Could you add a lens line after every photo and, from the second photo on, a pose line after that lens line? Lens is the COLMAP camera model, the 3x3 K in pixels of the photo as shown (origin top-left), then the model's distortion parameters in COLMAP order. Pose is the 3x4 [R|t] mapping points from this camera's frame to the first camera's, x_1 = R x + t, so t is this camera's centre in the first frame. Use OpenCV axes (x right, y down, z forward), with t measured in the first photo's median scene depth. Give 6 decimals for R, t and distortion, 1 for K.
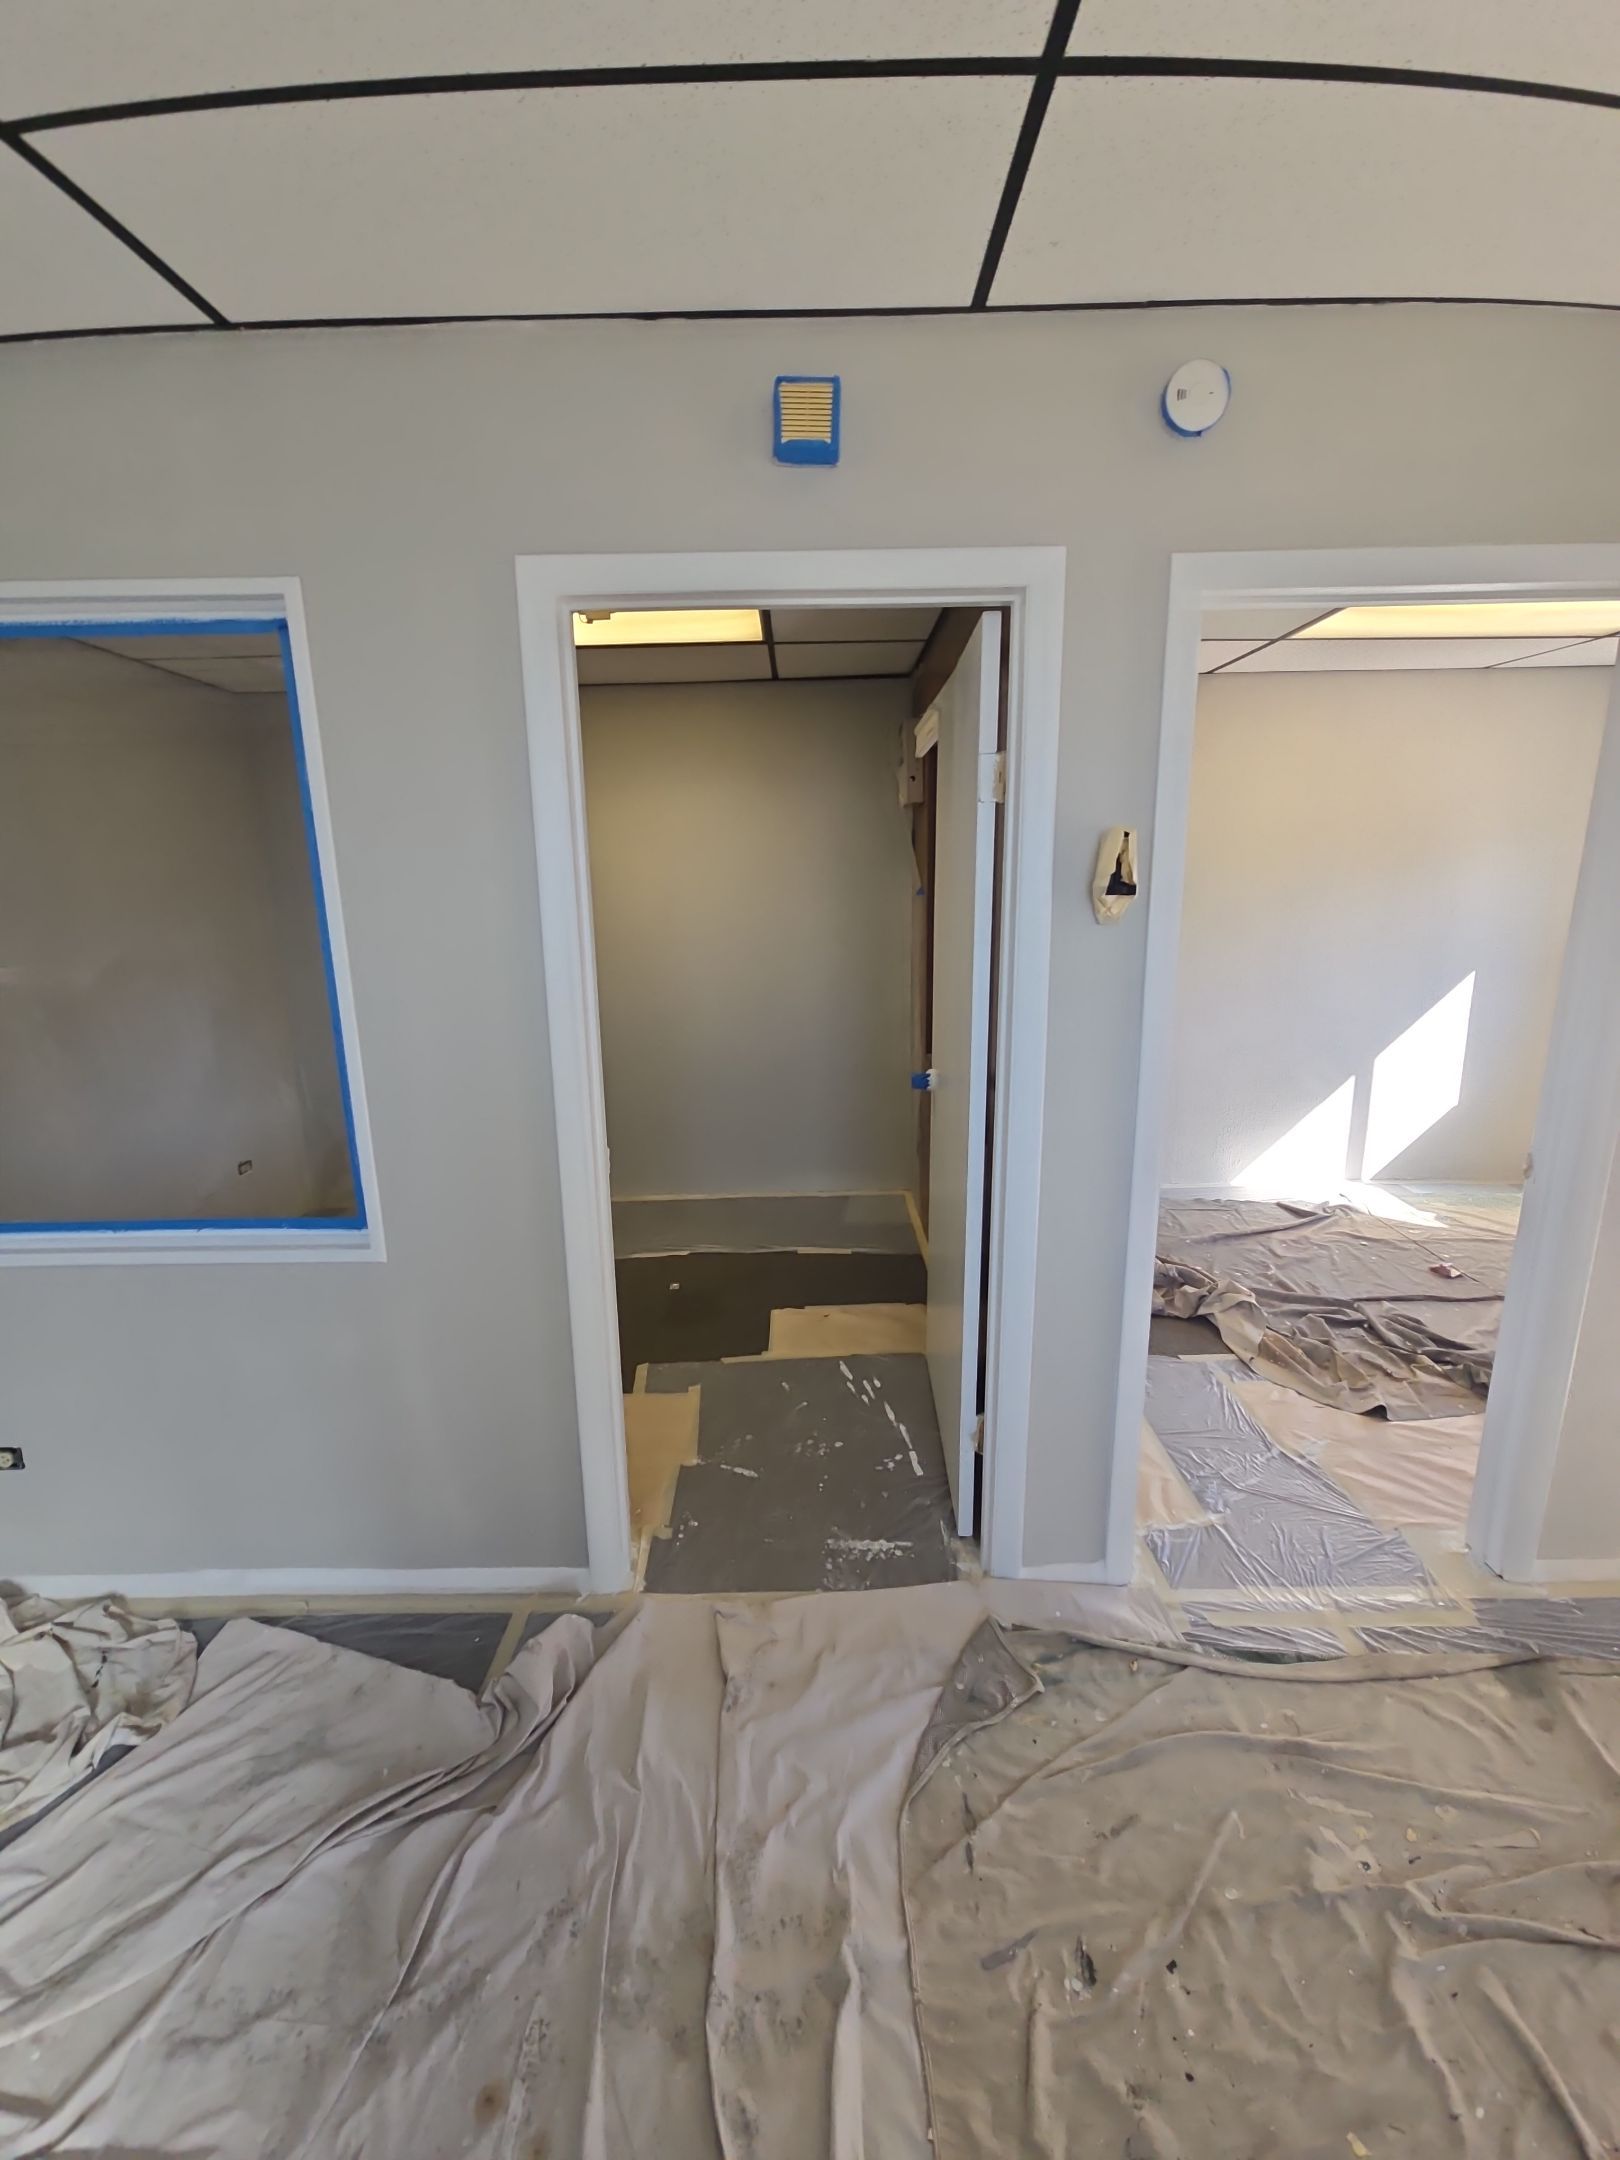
lens RADIAL K [[880.0, 0, 799.1], [0, 880.0, 1074.7], [0, 0, 1]] dist [0.009190, -0.007850]
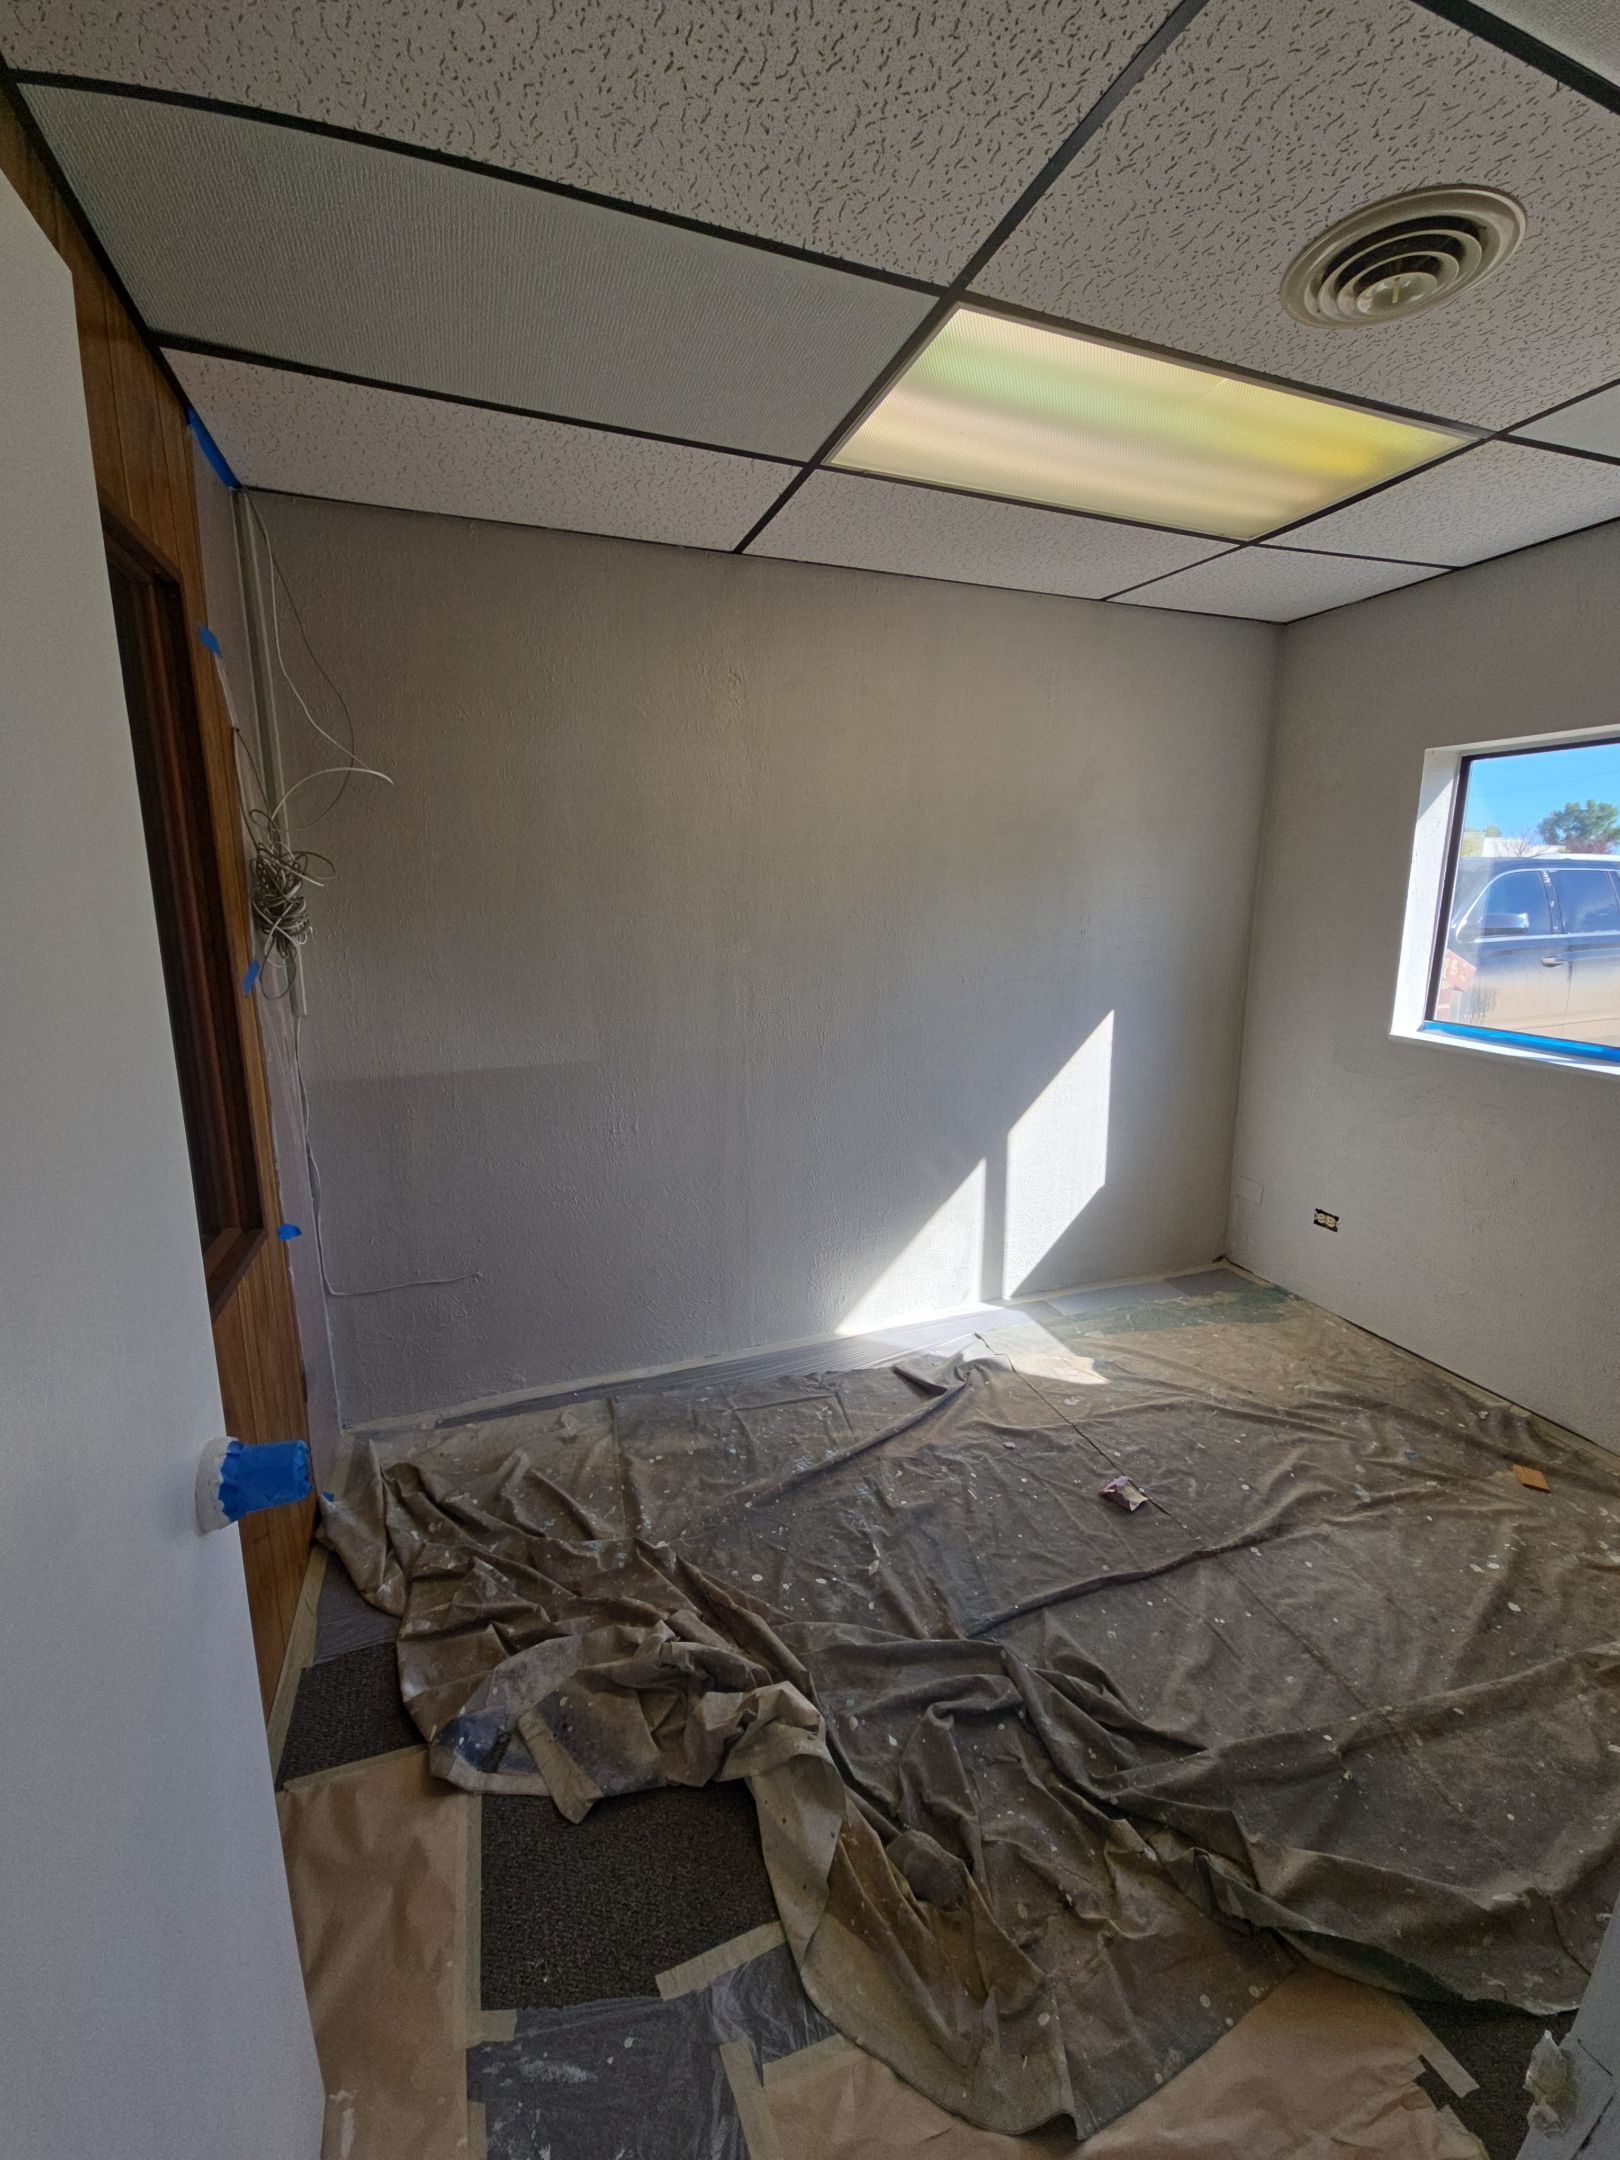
lens RADIAL K [[880.0, 0, 805.2], [0, 880.0, 1065.4], [0, 0, 1]] dist [0.009190, -0.007850]
pose [[0.937760, -0.053284, 0.343172, 0.368082], [0.060718, 0.998095, -0.010945, -0.113534], [-0.341935, 0.031101, 0.939209, 0.547552]]
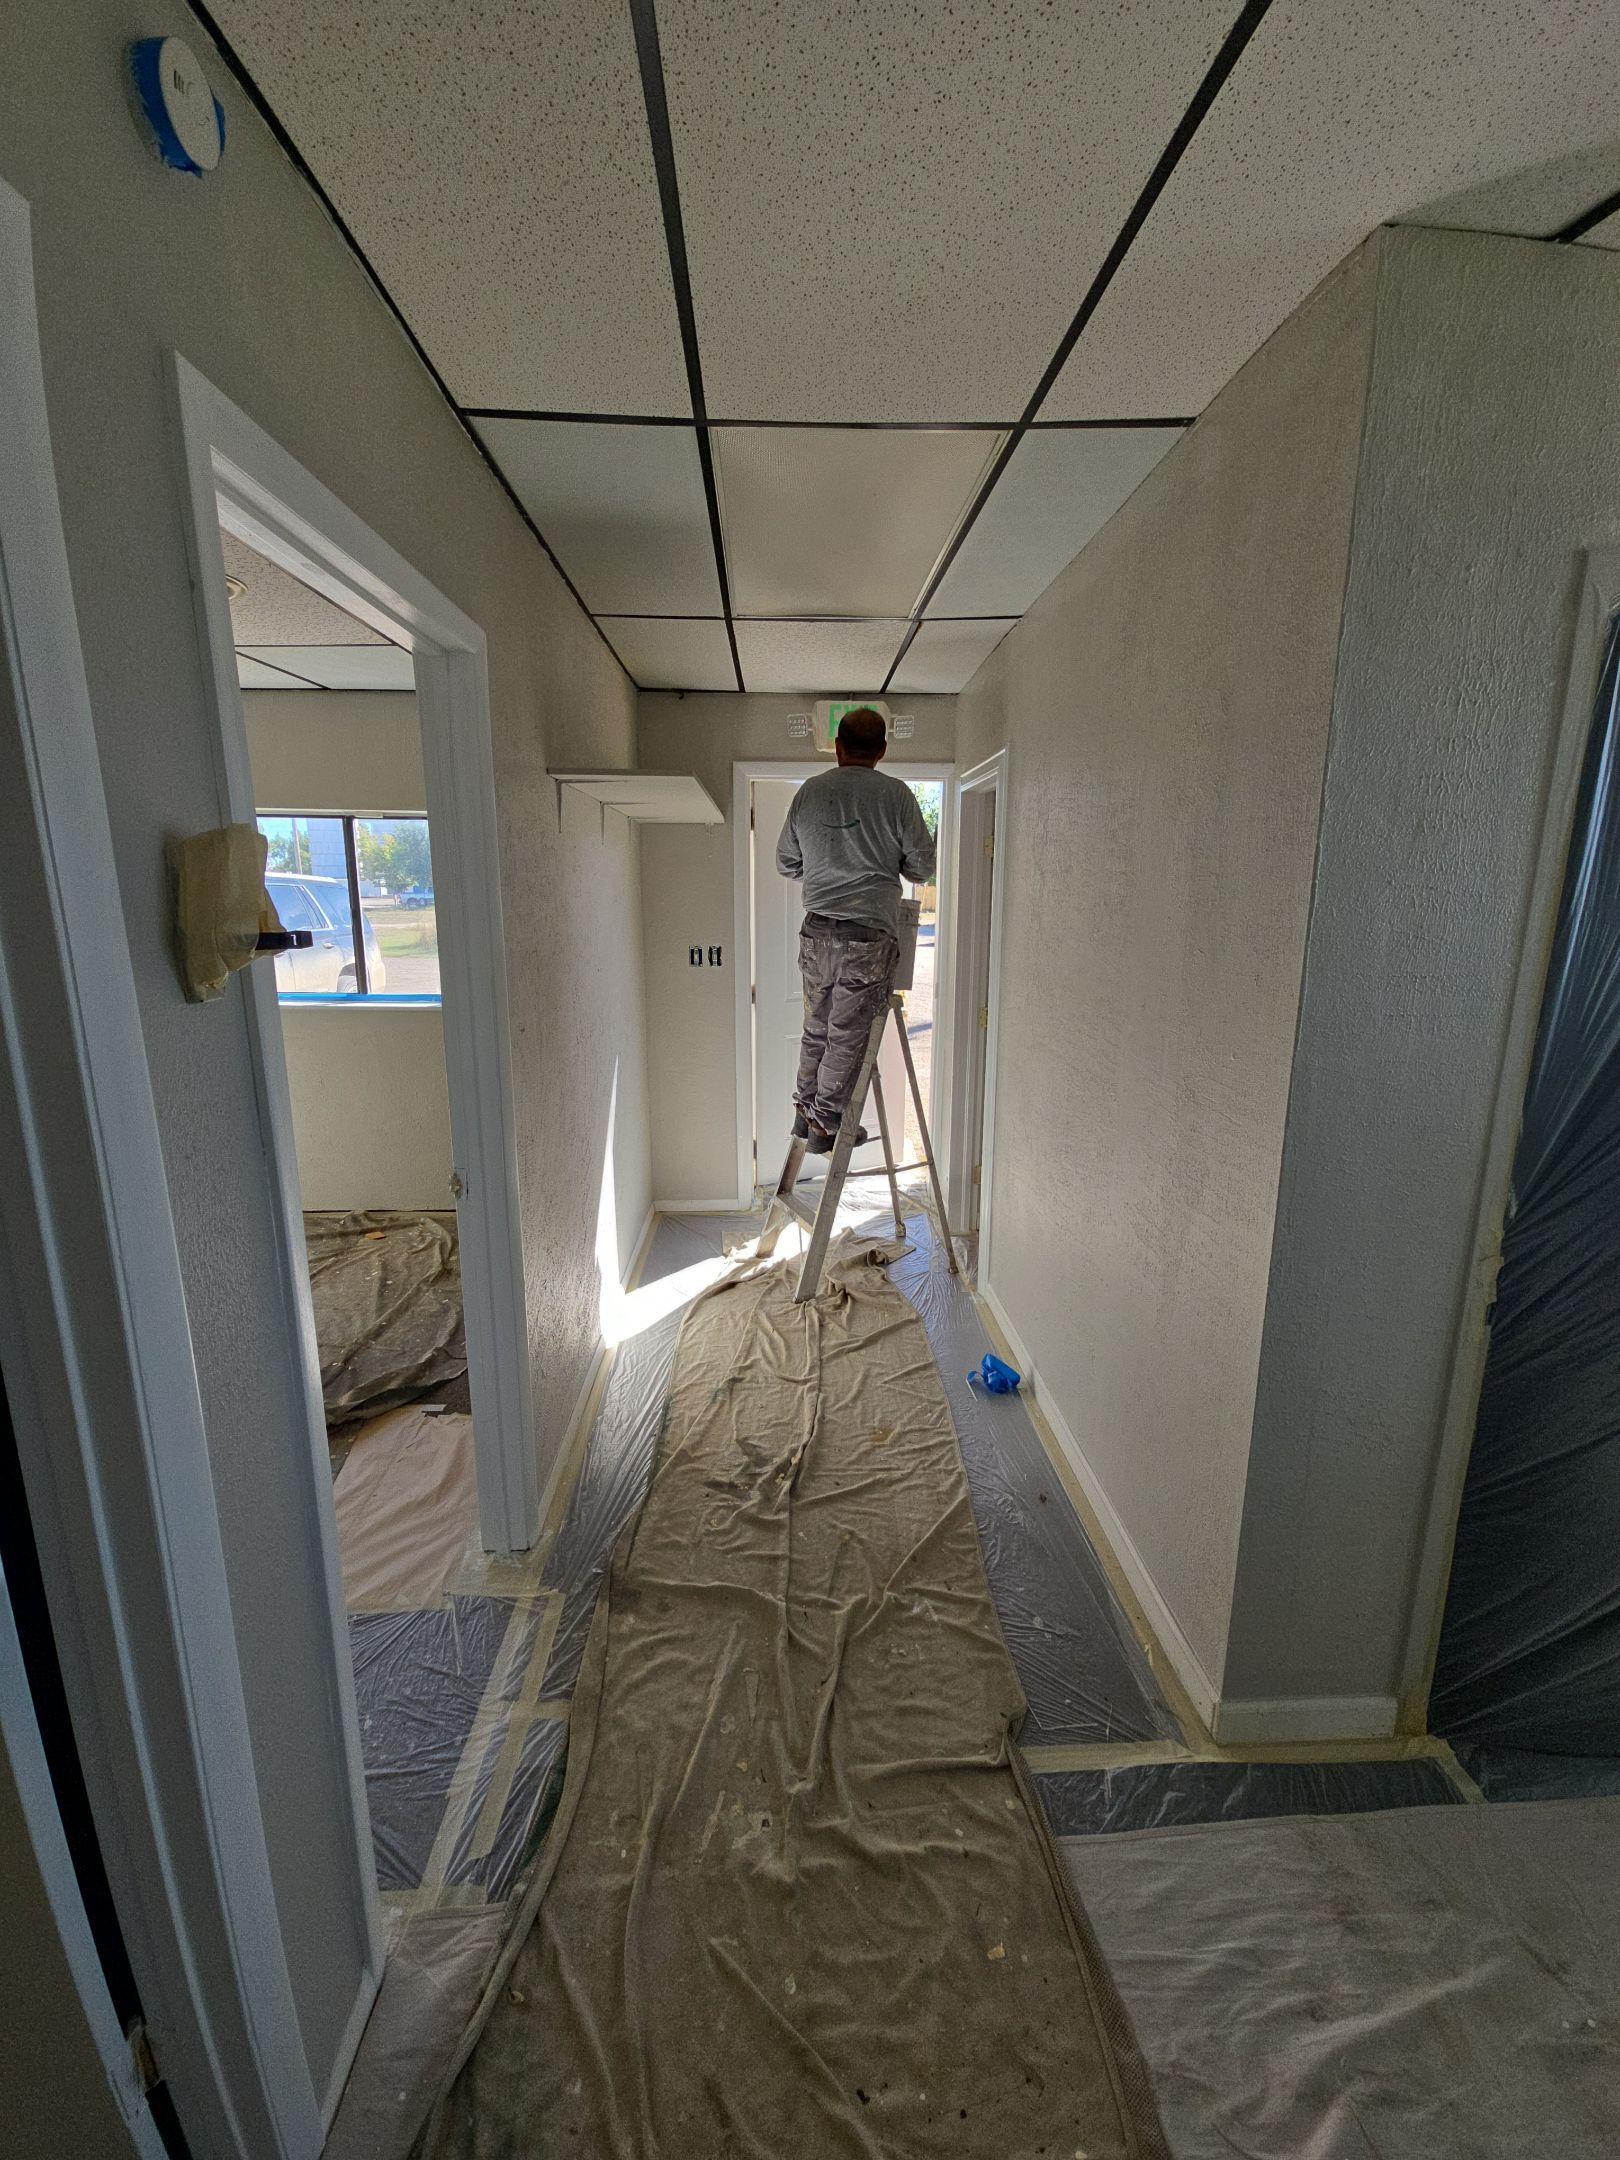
lens RADIAL K [[880.0, 0, 802.0], [0, 880.0, 1073.0], [0, 0, 1]] dist [0.009190, -0.007850]
pose [[-0.045307, -0.187536, 0.981212, -0.120148], [0.211892, 0.958067, 0.192897, -0.089695], [-0.976242, 0.216651, -0.003669, 0.368449]]
